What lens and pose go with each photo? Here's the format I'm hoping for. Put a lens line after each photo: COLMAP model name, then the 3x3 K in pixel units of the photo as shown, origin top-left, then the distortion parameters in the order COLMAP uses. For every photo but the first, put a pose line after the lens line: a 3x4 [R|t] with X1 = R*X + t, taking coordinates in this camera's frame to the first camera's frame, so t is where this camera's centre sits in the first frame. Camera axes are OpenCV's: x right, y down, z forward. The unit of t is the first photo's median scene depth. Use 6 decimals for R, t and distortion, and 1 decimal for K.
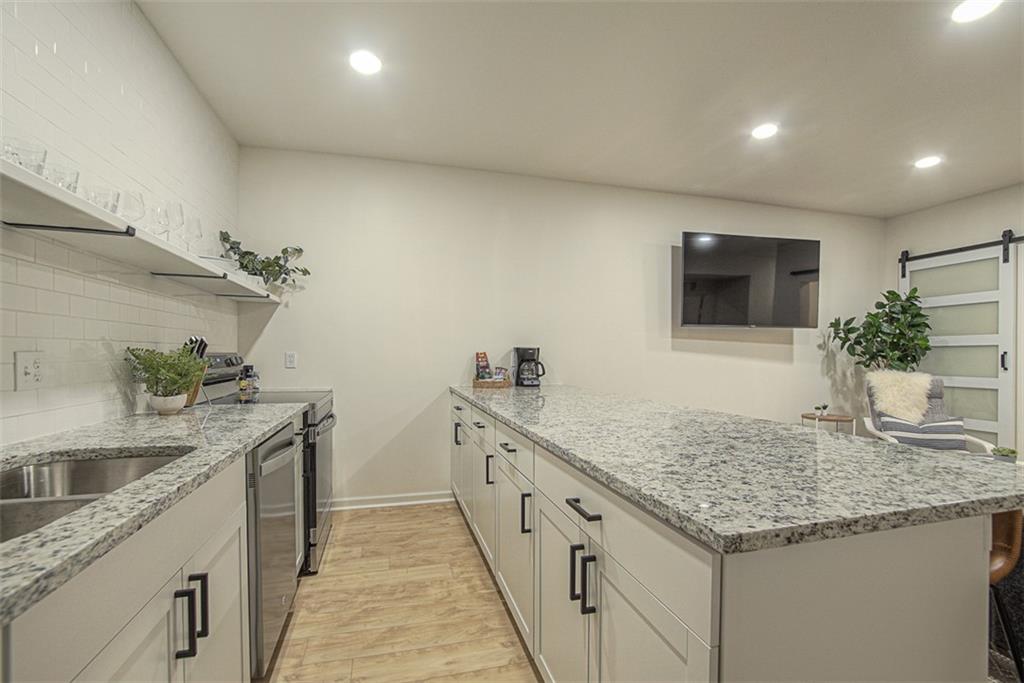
lens RADIAL K [[458.4, 0, 513.5], [0, 458.4, 356.4], [0, 0, 1]] dist [-0.020405, 0.006000]
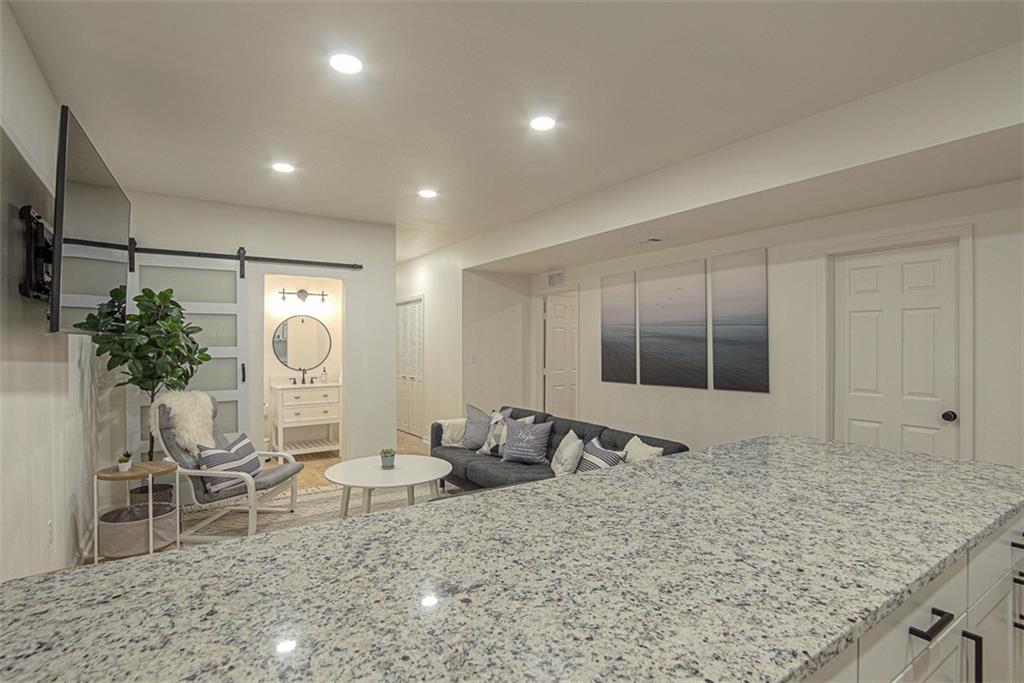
lens RADIAL K [[492.8, 0, 498.0], [0, 492.8, 344.7], [0, 0, 1]] dist [-0.026390, 0.000185]
pose [[-0.291844, -0.001545, 0.956465, -0.157048], [0.011525, 0.999920, 0.005132, -0.053149], [-0.956396, 0.012521, -0.291803, 0.763650]]
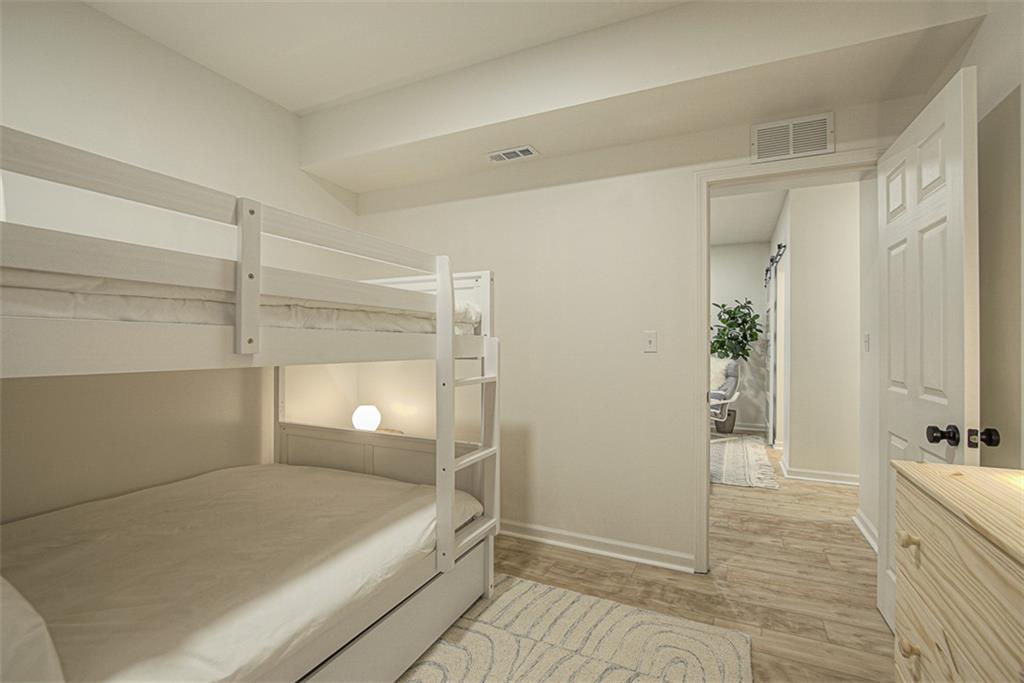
lens RADIAL K [[463.7, 0, 512.0], [0, 463.7, 341.5], [0, 0, 1]] dist [0.001343, 0.000034]
pose [[0.742106, -0.002397, -0.670278, 1.449510], [-0.010043, 0.999842, -0.014696, 0.009811], [0.670207, 0.017638, 0.741965, -0.575659]]
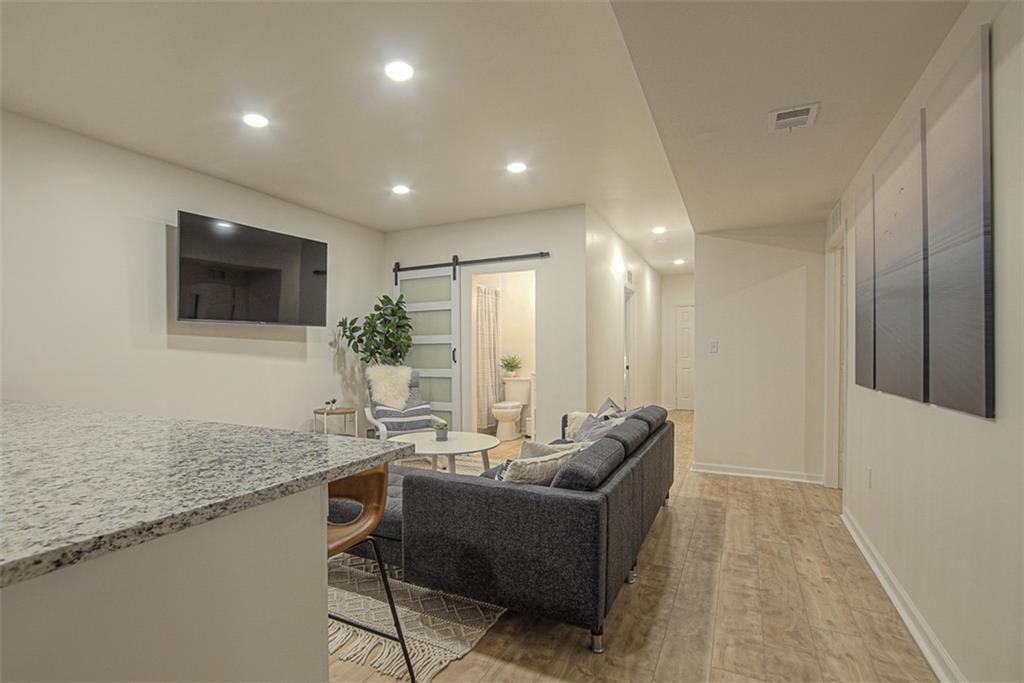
lens RADIAL K [[501.6, 0, 472.0], [0, 501.6, 353.1], [0, 0, 1]] dist [-0.027486, -0.000558]
pose [[0.696747, -0.010647, 0.717238, 0.085357], [0.012639, 0.999917, 0.002566, 0.000183], [-0.717205, 0.007277, 0.696824, -0.043517]]
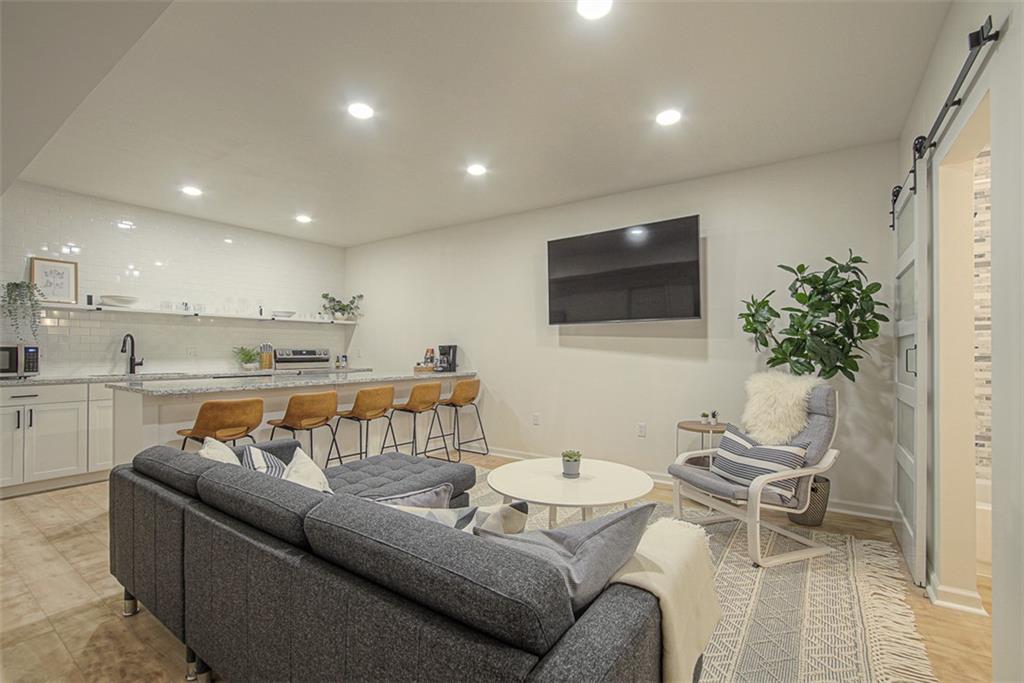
lens RADIAL K [[459.7, 0, 514.3], [0, 459.7, 345.2], [0, 0, 1]] dist [-0.032067, 0.010815]
pose [[0.636047, -0.009425, -0.771593, 1.205373], [-0.006818, 0.999818, -0.017833, 0.004322], [0.771620, 0.016603, 0.635867, 0.226112]]
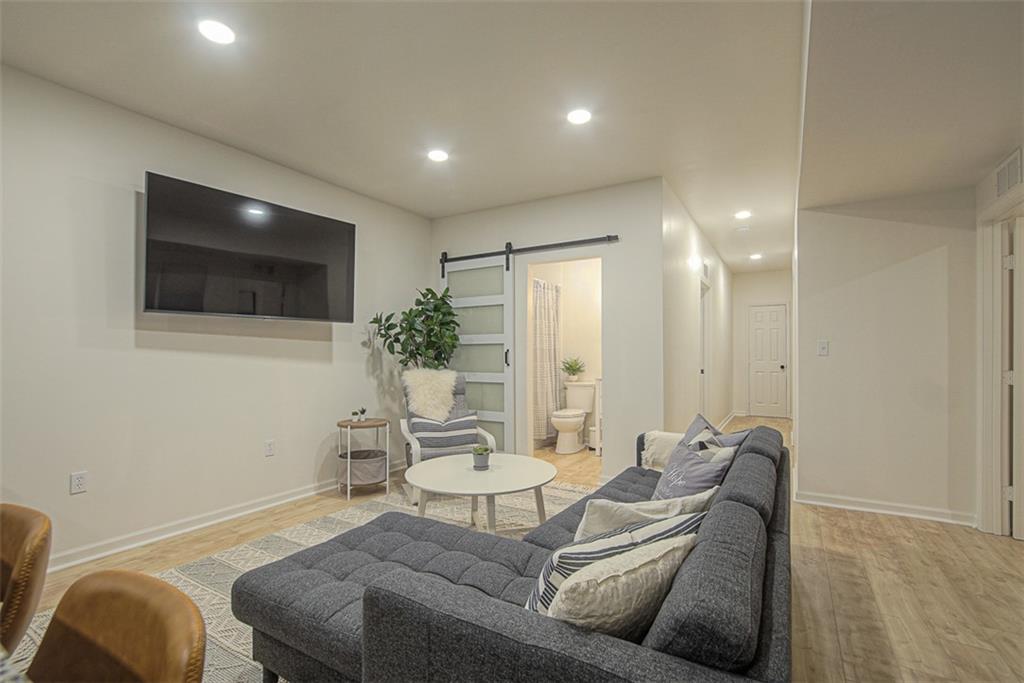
lens RADIAL K [[464.8, 0, 521.6], [0, 464.8, 347.1], [0, 0, 1]] dist [-0.021062, 0.000159]
pose [[0.721744, 0.002756, 0.692155, 0.309506], [0.008533, 0.999881, -0.012878, -0.000909], [-0.692107, 0.015201, 0.721634, 0.137596]]
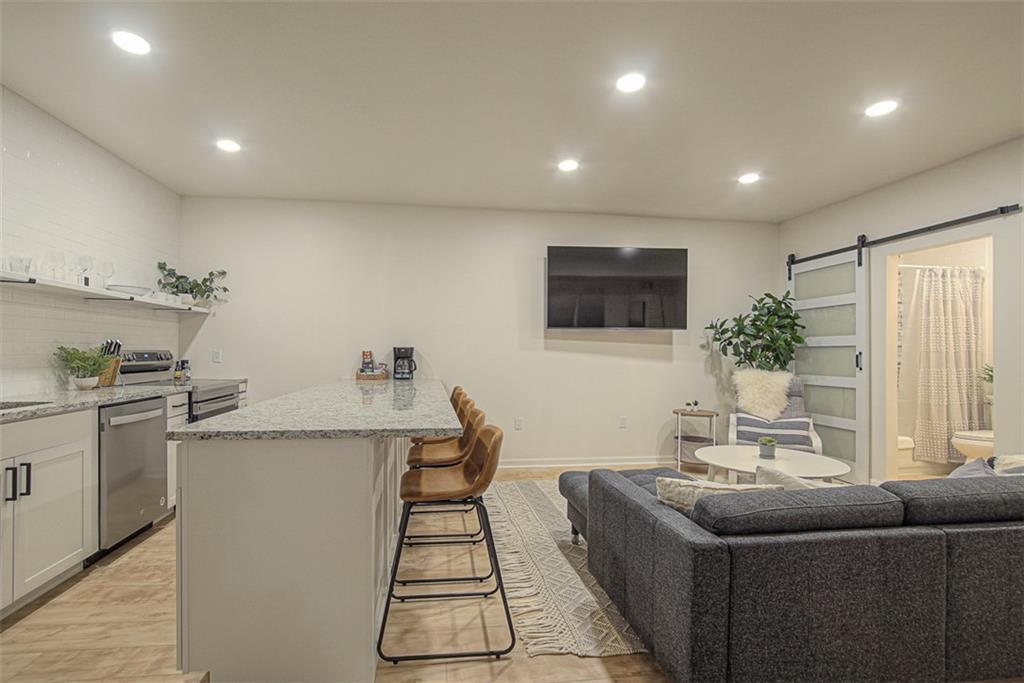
lens RADIAL K [[464.9, 0, 483.2], [0, 464.9, 346.8], [0, 0, 1]] dist [-0.016524, 0.000389]
pose [[0.988864, 0.001981, -0.148807, 0.391469], [-0.004890, 0.999804, -0.019184, 0.002014], [0.148740, 0.019698, 0.988680, -0.167380]]
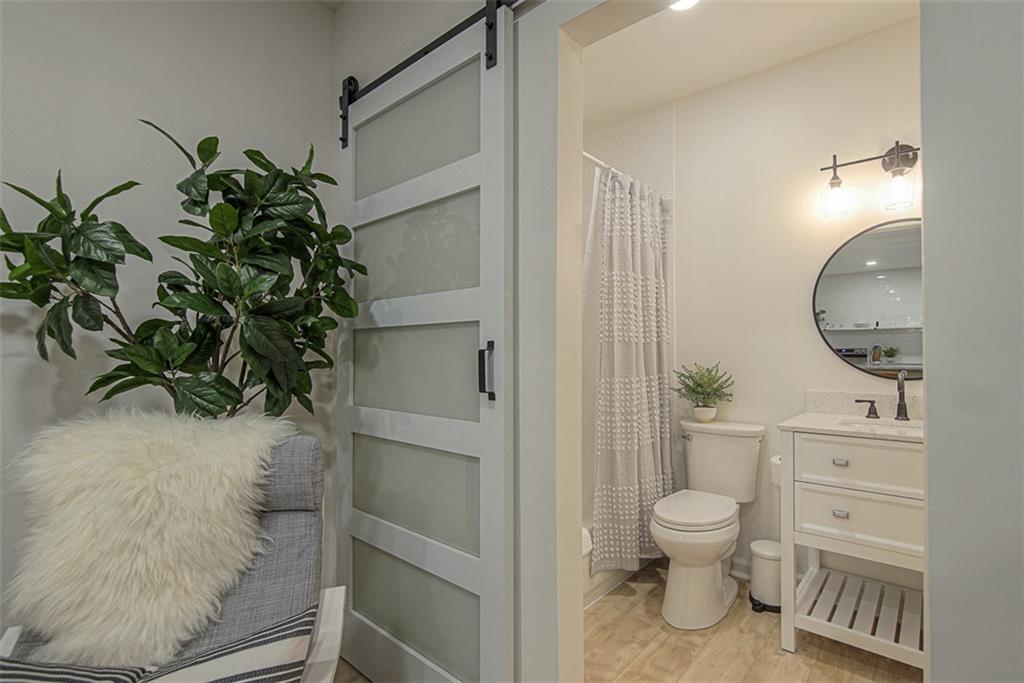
lens RADIAL K [[476.6, 0, 544.6], [0, 476.6, 341.0], [0, 0, 1]] dist [-0.015357, 0.000034]
pose [[0.822659, 0.007698, 0.568483, 0.926720], [0.007043, 0.999694, -0.023730, -0.002097], [-0.568491, 0.023526, 0.822353, 0.700074]]
